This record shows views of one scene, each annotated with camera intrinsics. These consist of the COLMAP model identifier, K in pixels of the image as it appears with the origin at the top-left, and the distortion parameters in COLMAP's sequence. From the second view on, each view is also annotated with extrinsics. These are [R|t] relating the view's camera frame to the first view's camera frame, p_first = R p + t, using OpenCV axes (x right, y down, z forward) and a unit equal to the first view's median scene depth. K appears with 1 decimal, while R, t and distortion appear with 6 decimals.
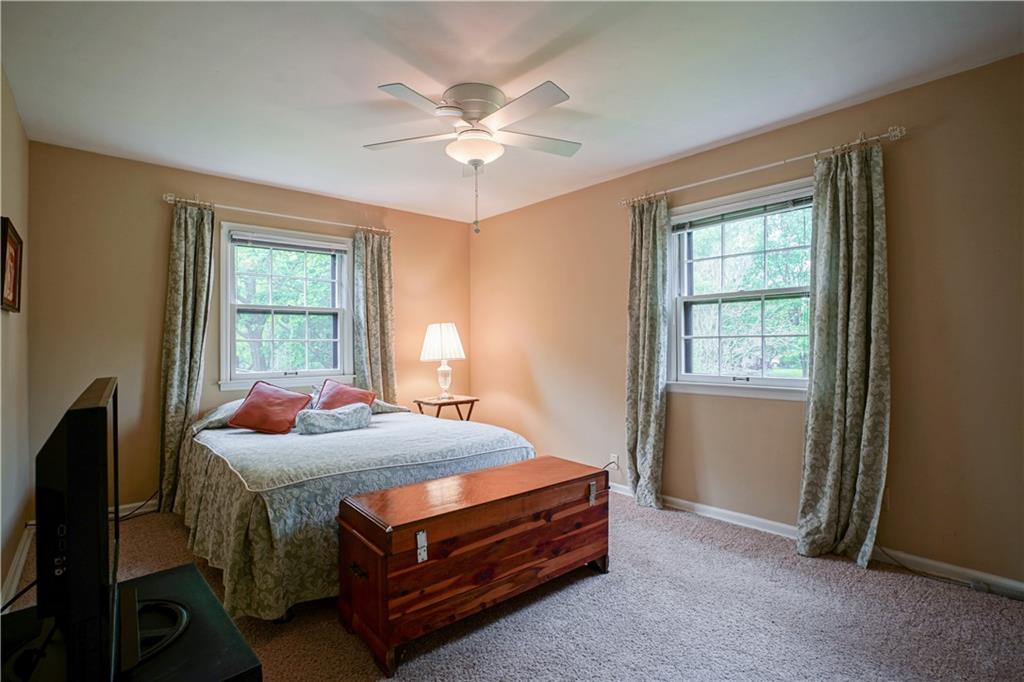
lens RADIAL K [[482.1, 0, 516.6], [0, 482.1, 338.9], [0, 0, 1]] dist [-0.055375, 0.024028]
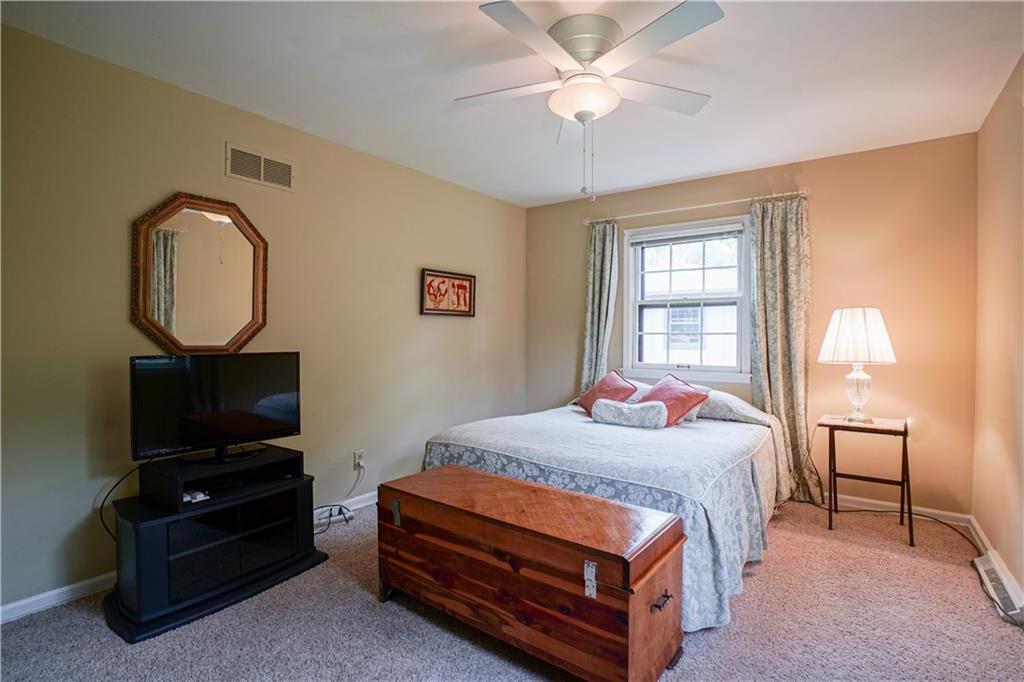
lens RADIAL K [[482.1, 0, 516.6], [0, 482.1, 338.9], [0, 0, 1]] dist [-0.055375, 0.024028]
pose [[0.228829, 0.015730, -0.973339, 0.487929], [0.003006, 0.999853, 0.016865, -0.003416], [0.973462, -0.006785, 0.228748, 0.500102]]
